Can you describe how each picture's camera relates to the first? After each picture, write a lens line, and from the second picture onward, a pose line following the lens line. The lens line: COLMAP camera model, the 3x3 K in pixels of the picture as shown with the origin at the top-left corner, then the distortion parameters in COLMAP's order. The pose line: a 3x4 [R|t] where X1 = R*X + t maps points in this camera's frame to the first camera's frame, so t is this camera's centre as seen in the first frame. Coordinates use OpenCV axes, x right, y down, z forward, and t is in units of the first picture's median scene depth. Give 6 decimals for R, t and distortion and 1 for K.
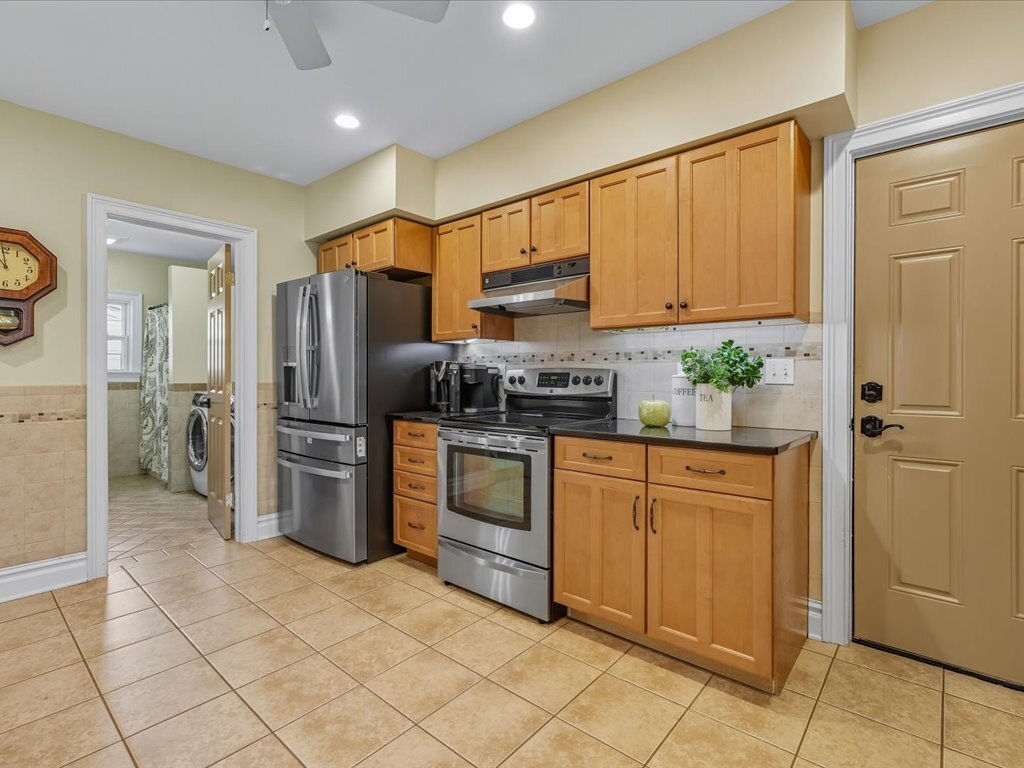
lens RADIAL K [[494.2, 0, 508.4], [0, 494.2, 378.4], [0, 0, 1]] dist [0.000485, 0.000009]
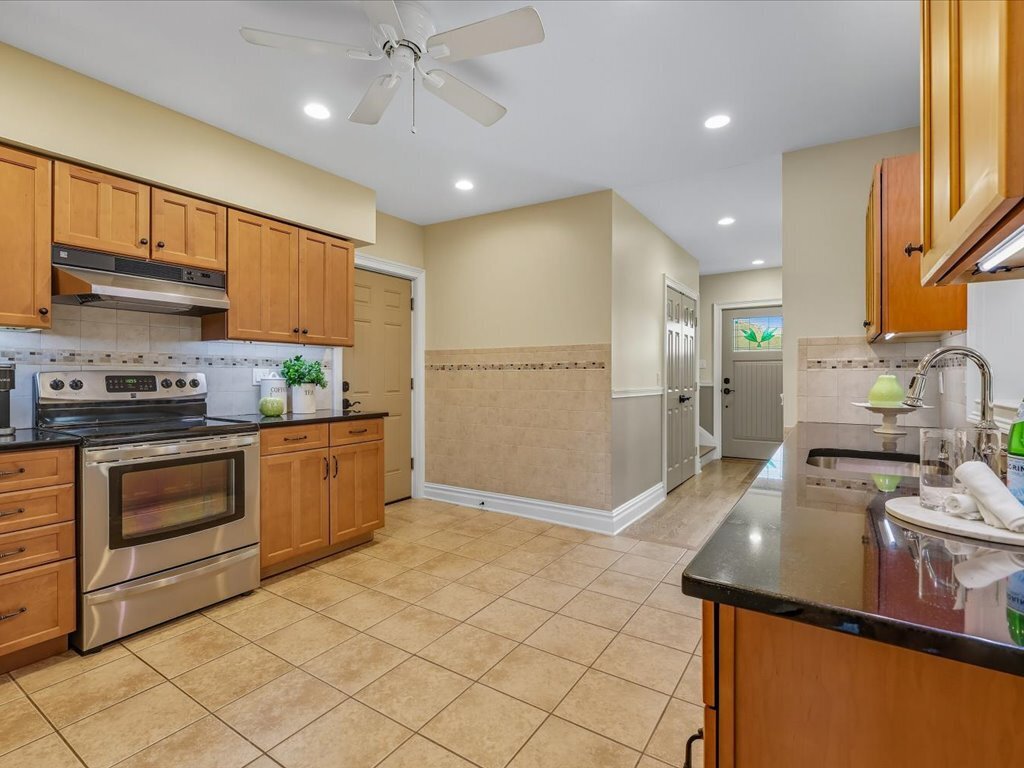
lens RADIAL K [[494.2, 0, 508.4], [0, 494.2, 378.4], [0, 0, 1]] dist [0.000485, 0.000009]
pose [[-0.133008, -0.004528, 0.991105, -1.027065], [0.005095, 0.999973, 0.005252, -0.008865], [-0.991102, 0.005749, -0.132981, 0.494844]]
